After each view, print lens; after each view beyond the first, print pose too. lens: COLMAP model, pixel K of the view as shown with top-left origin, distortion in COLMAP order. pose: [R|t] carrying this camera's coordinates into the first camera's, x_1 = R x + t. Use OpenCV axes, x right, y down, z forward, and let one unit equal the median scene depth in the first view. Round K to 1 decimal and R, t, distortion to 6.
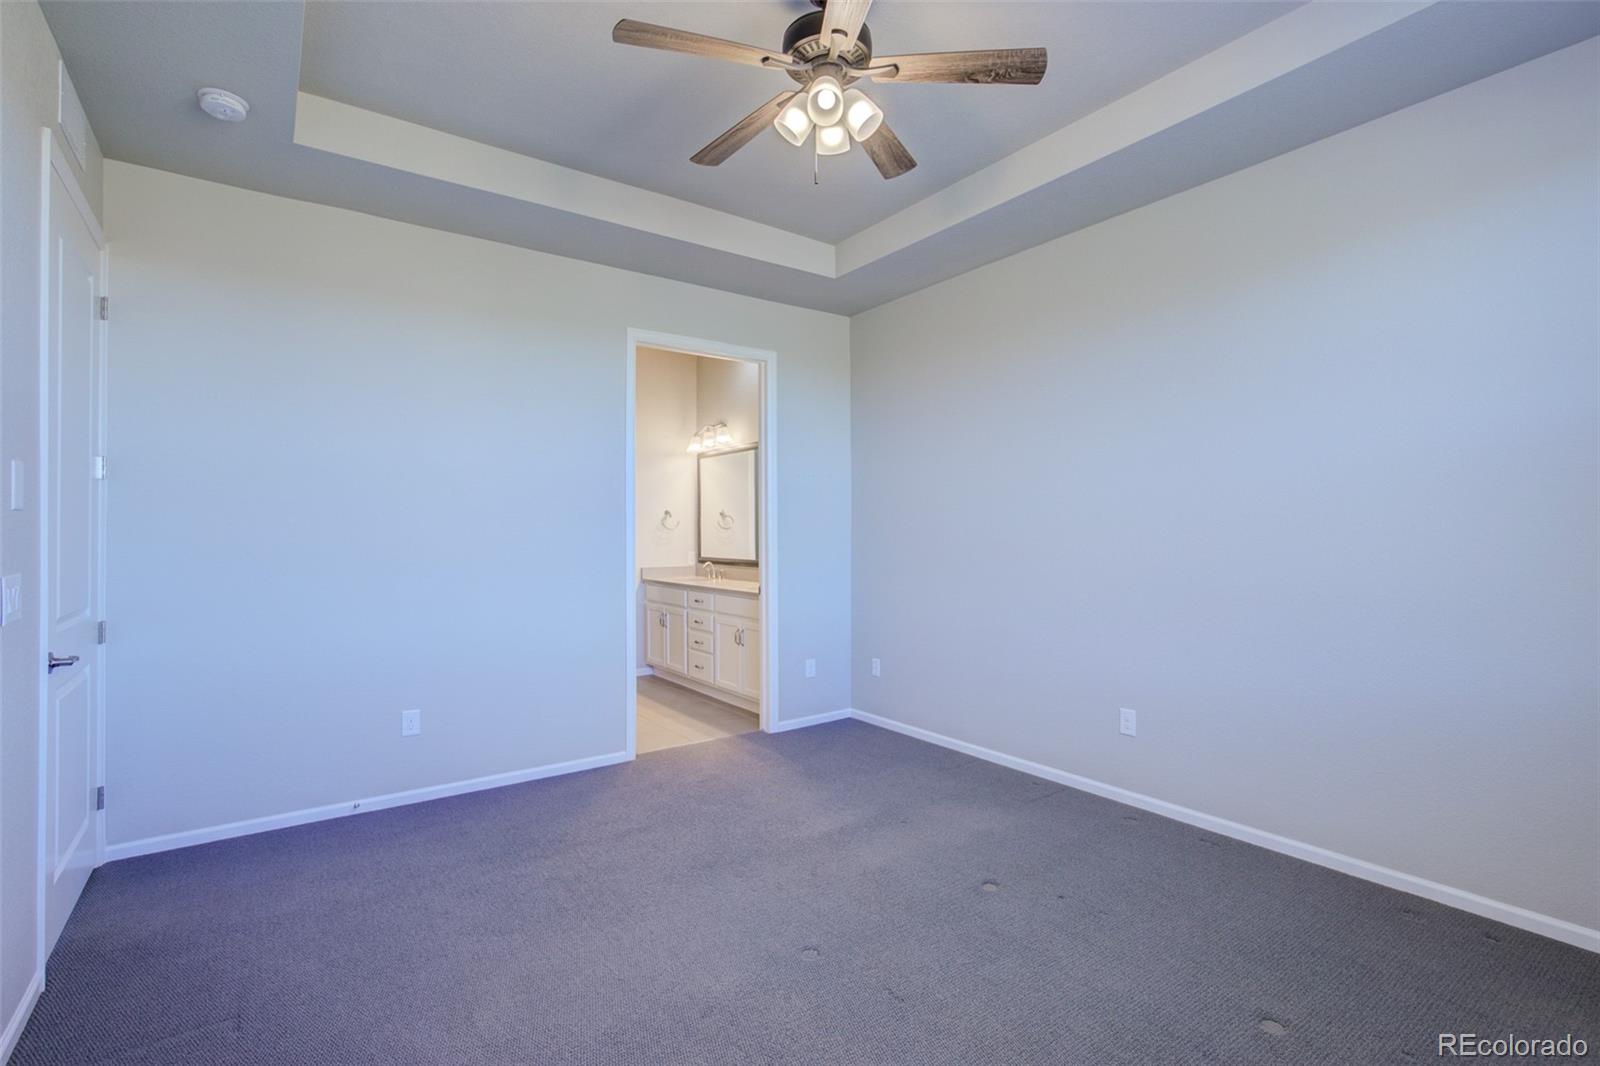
lens RADIAL K [[727.6, 0, 797.3], [0, 727.6, 531.7], [0, 0, 1]] dist [-0.001105, 0.000782]
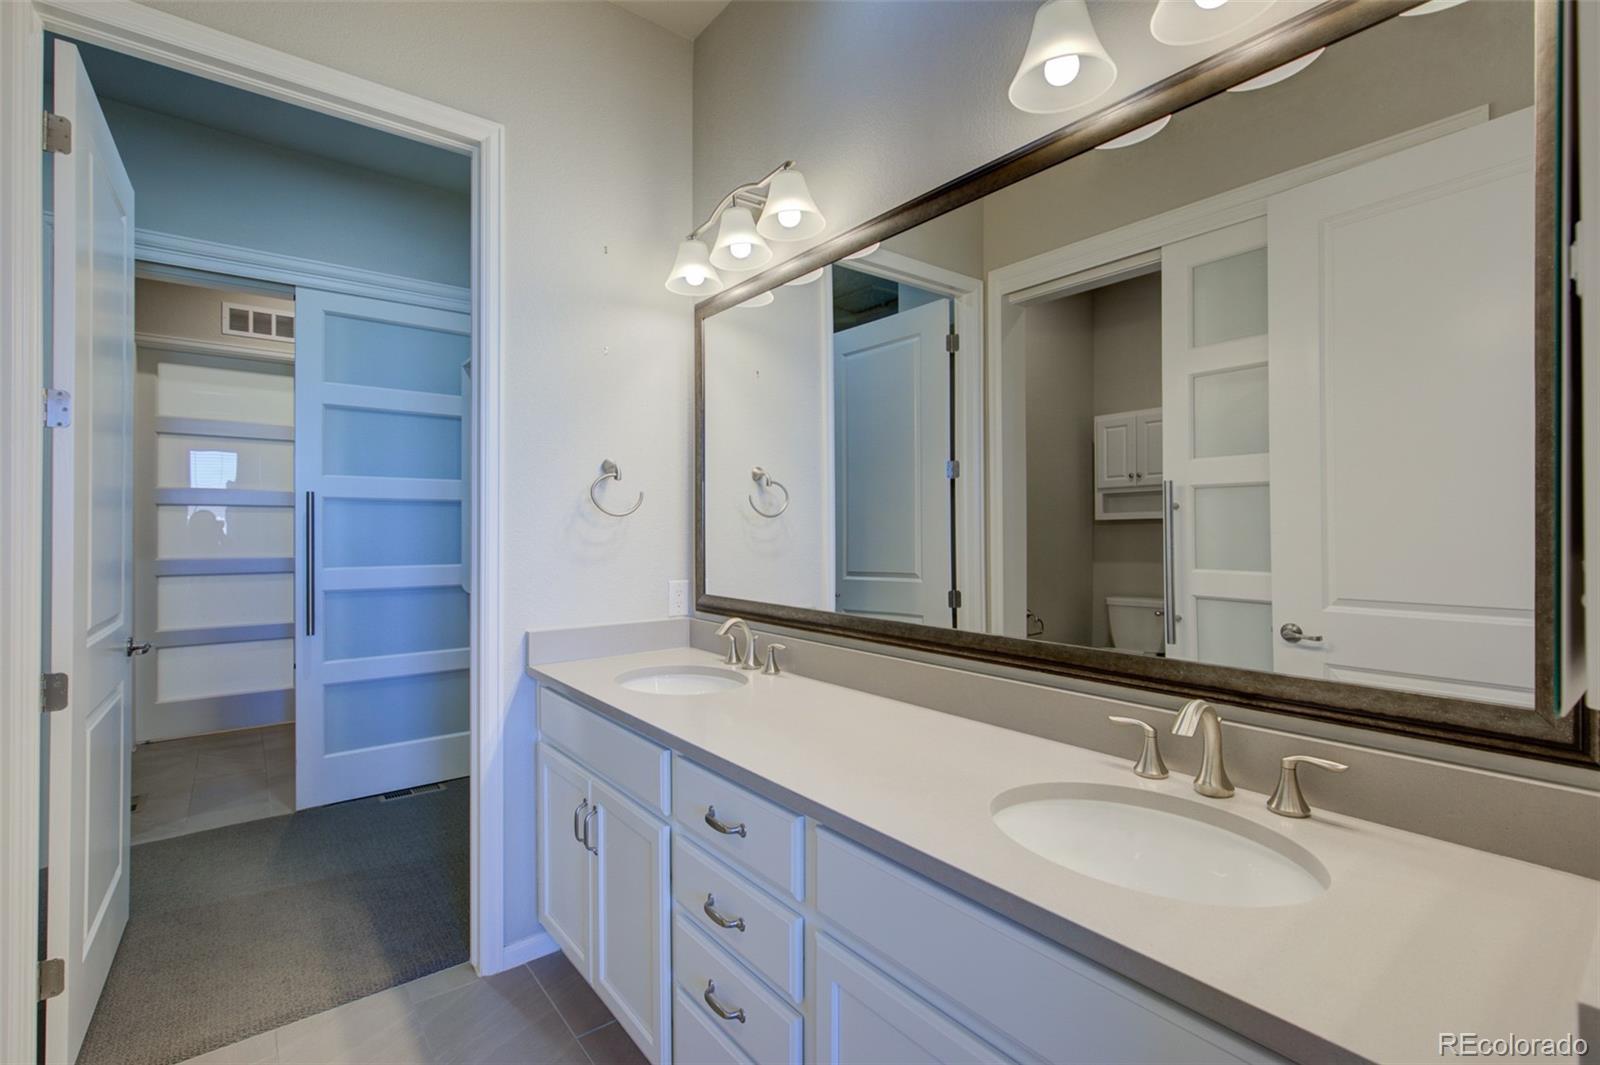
lens RADIAL K [[727.6, 0, 797.3], [0, 727.6, 531.2], [0, 0, 1]] dist [-0.001105, 0.000782]
pose [[0.999132, 0.000396, 0.041656, -0.103535], [-0.000306, 0.999998, -0.002151, 0.004836], [-0.041656, 0.002136, 0.999130, 0.651986]]
